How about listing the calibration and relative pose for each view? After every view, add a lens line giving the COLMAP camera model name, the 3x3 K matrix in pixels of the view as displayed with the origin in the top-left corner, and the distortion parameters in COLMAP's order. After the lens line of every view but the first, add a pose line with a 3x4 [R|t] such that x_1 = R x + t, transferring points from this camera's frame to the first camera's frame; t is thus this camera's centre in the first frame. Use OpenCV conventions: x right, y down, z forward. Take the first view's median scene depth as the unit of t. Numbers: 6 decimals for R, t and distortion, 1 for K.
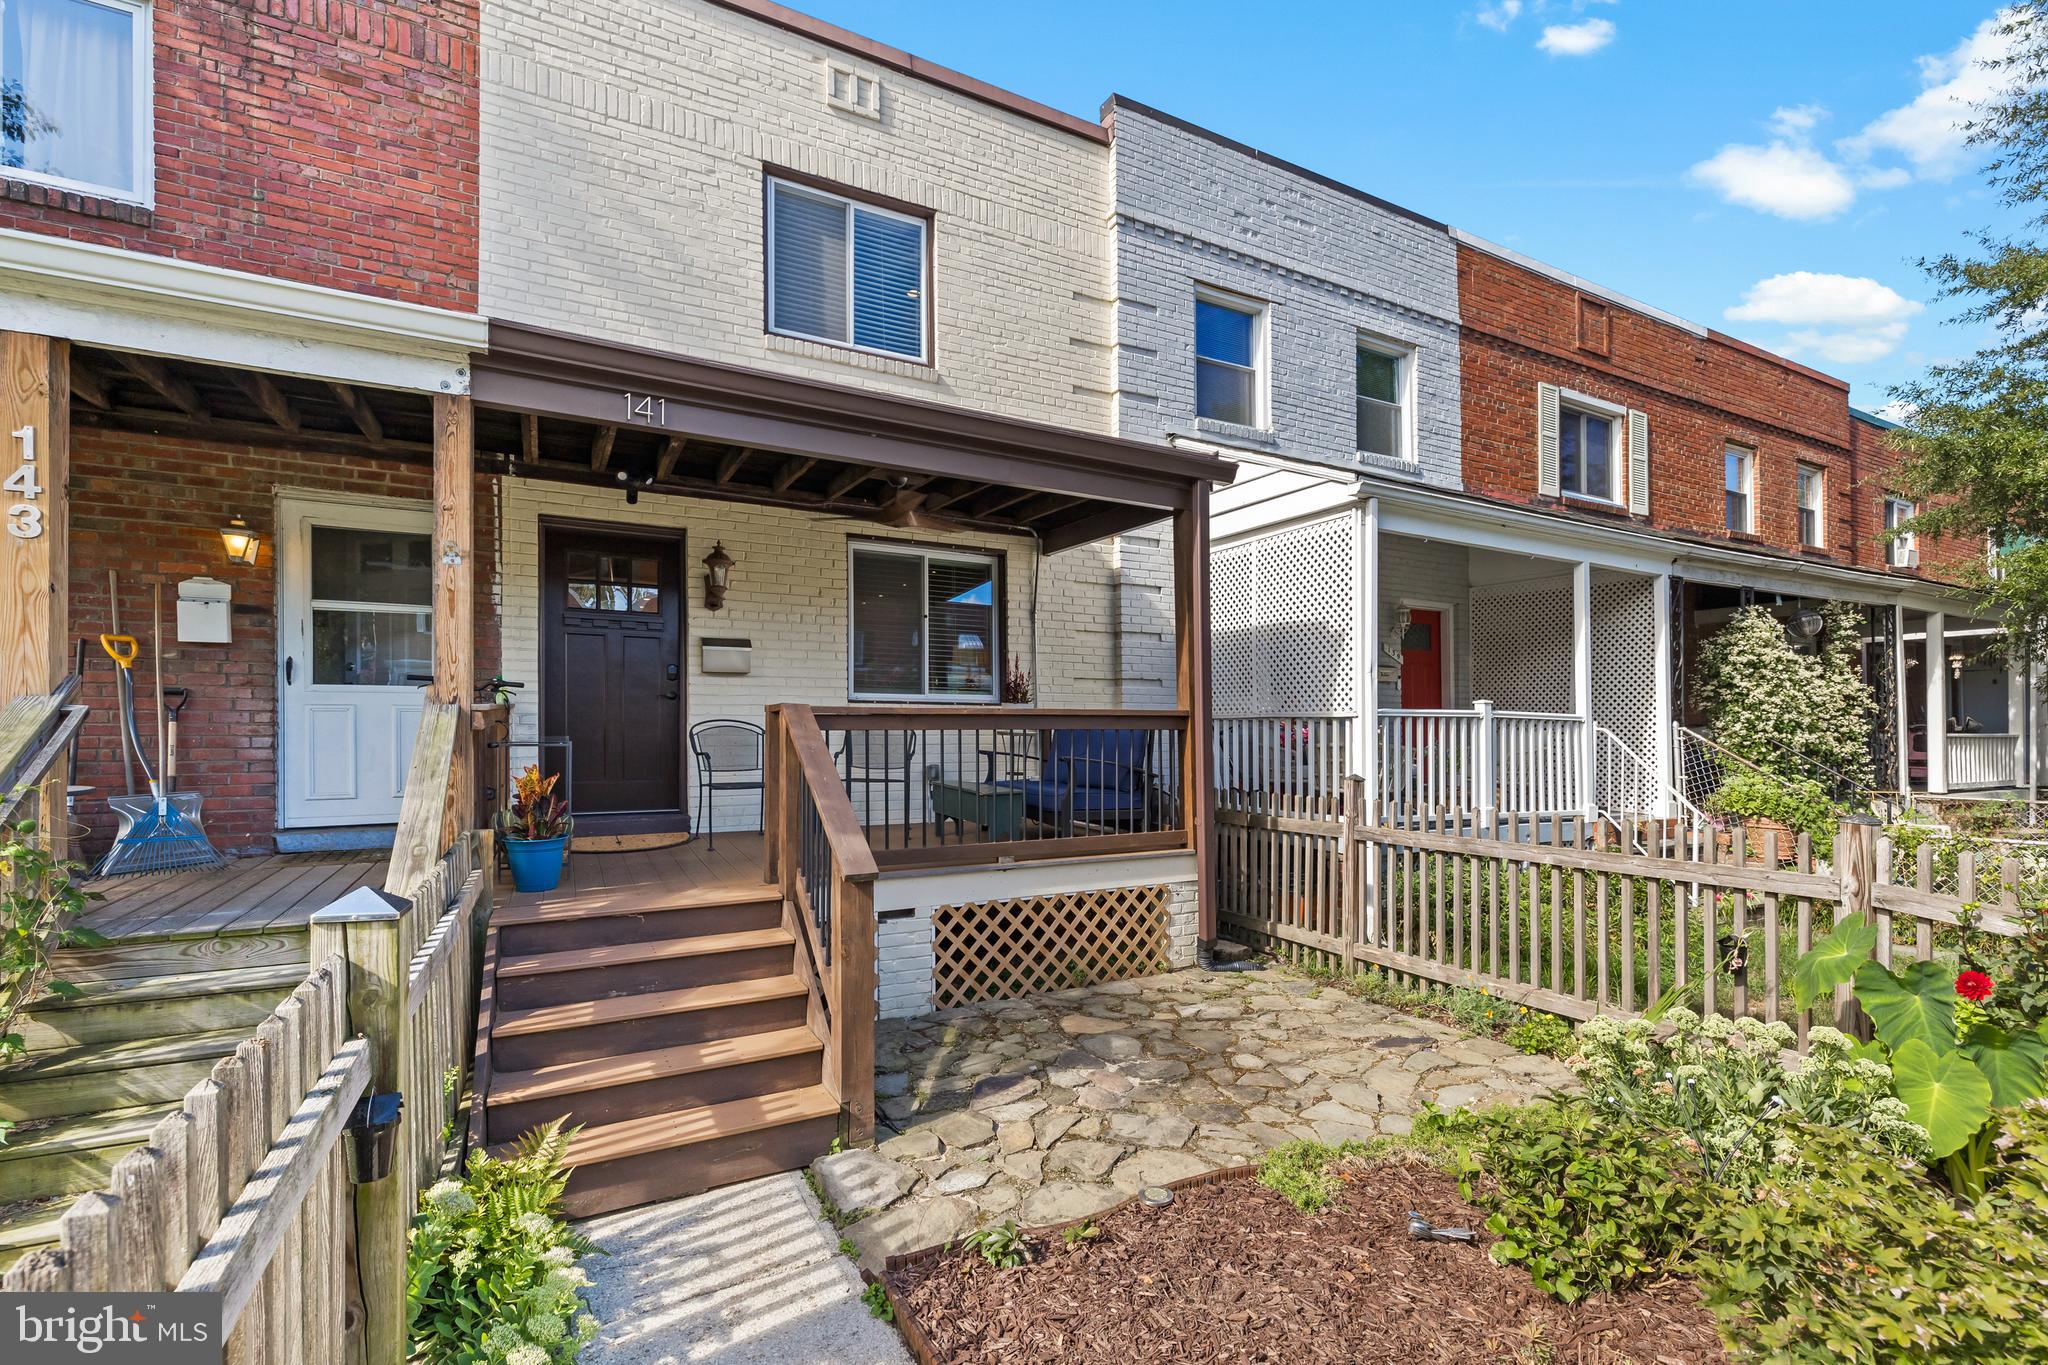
lens RADIAL K [[913.1, 0, 1027.0], [0, 913.1, 739.7], [0, 0, 1]] dist [0.001362, 0.001232]
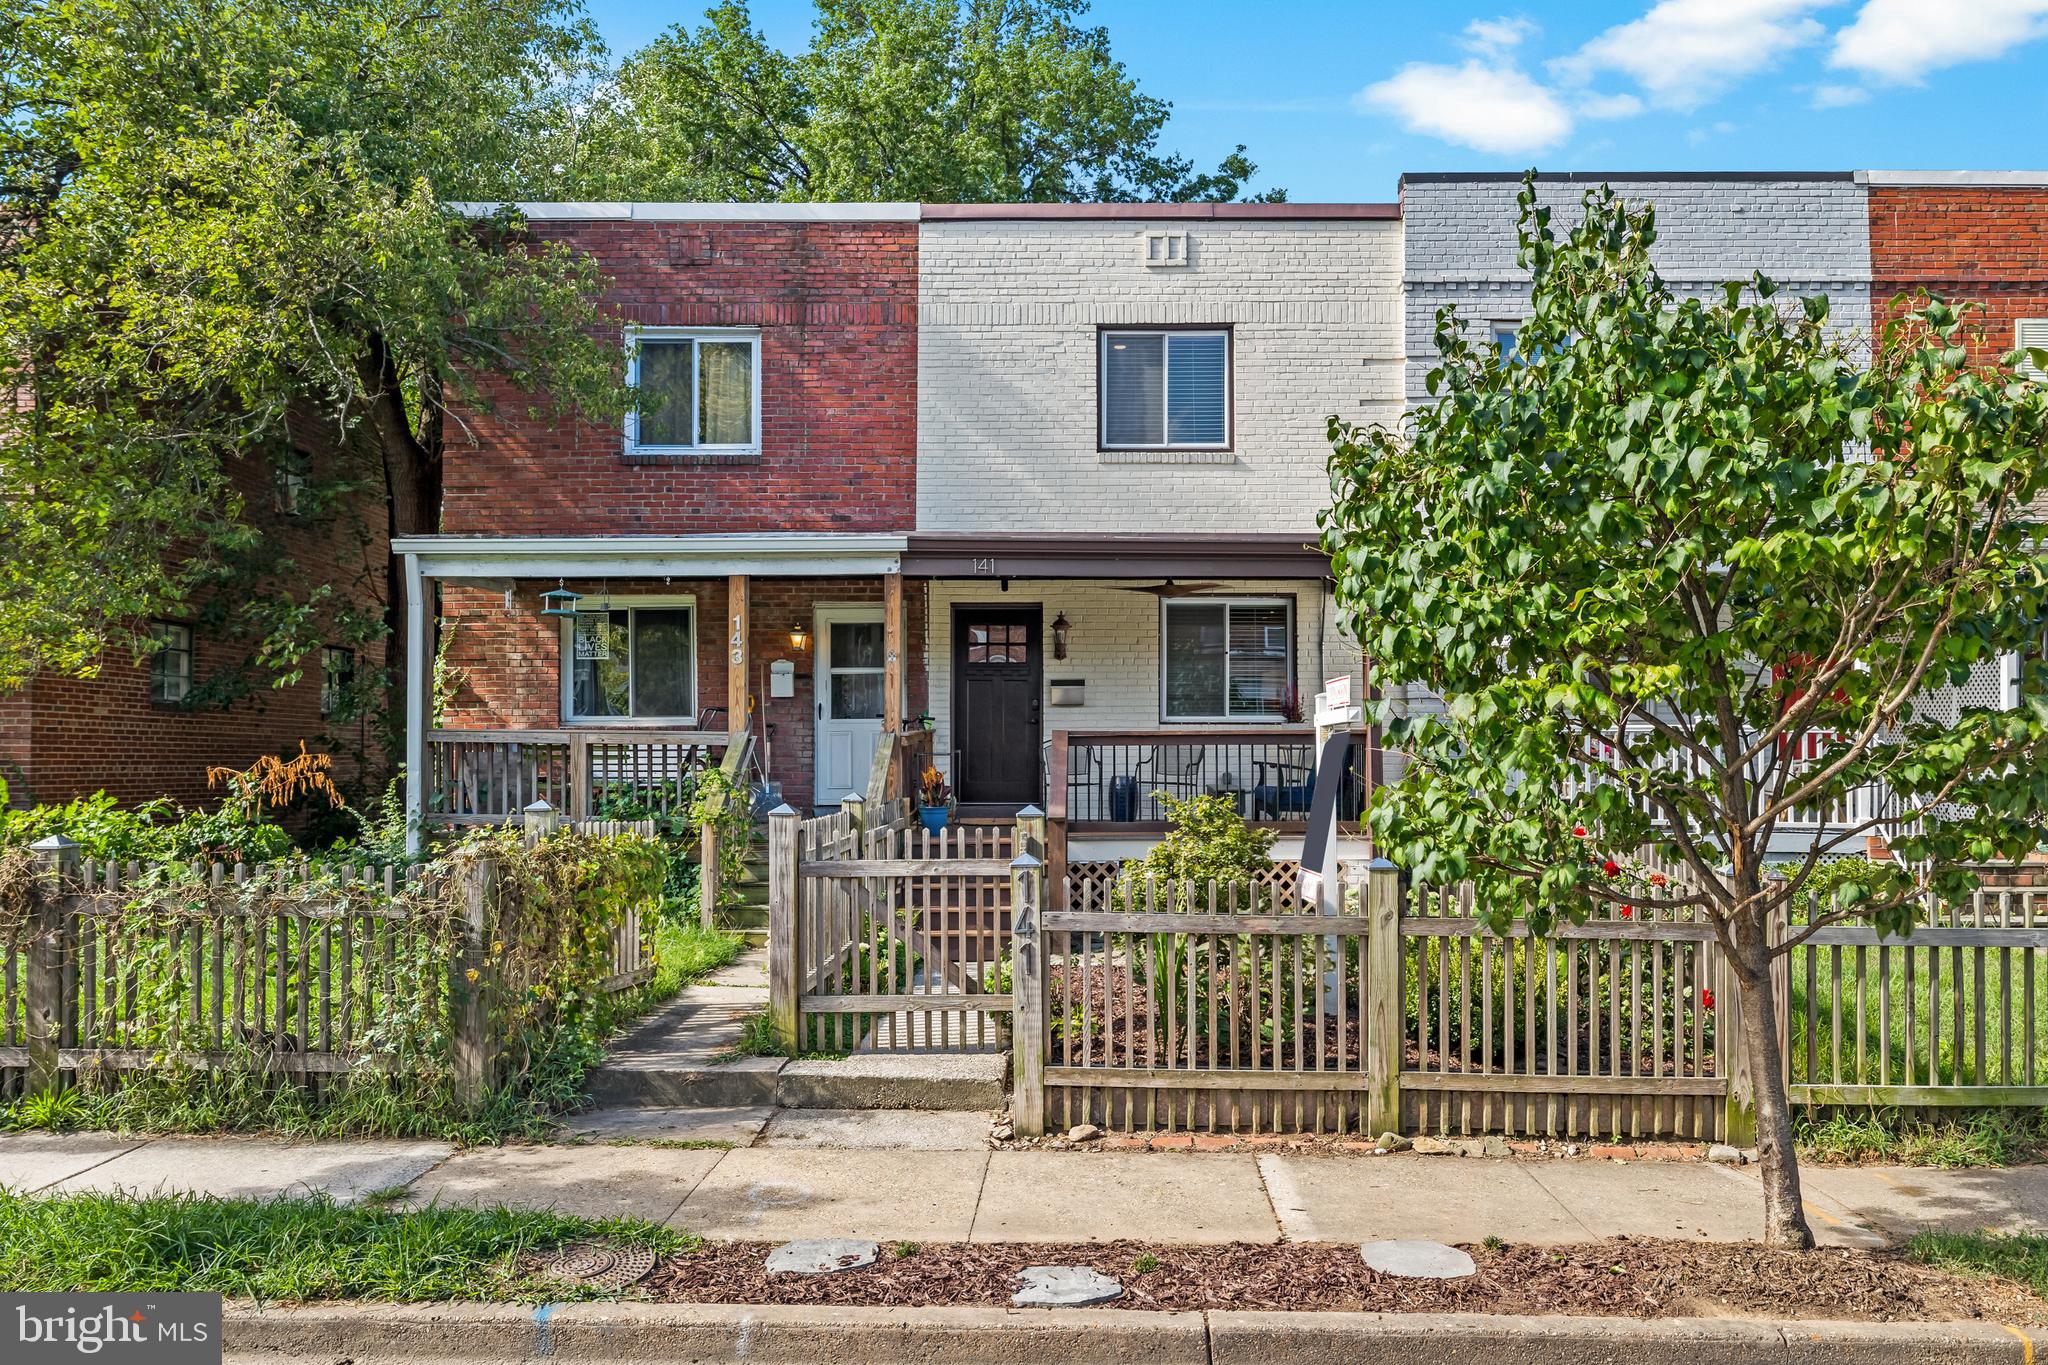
lens RADIAL K [[1735.9, 0, 1025.3], [0, 1735.9, 746.5], [0, 0, 1]] dist [-0.006832, -0.003475]
pose [[0.860989, -0.004145, -0.508606, 0.966281], [-0.000752, 0.999955, -0.009422, 0.015863], [0.508623, 0.008494, 0.860948, -1.317332]]
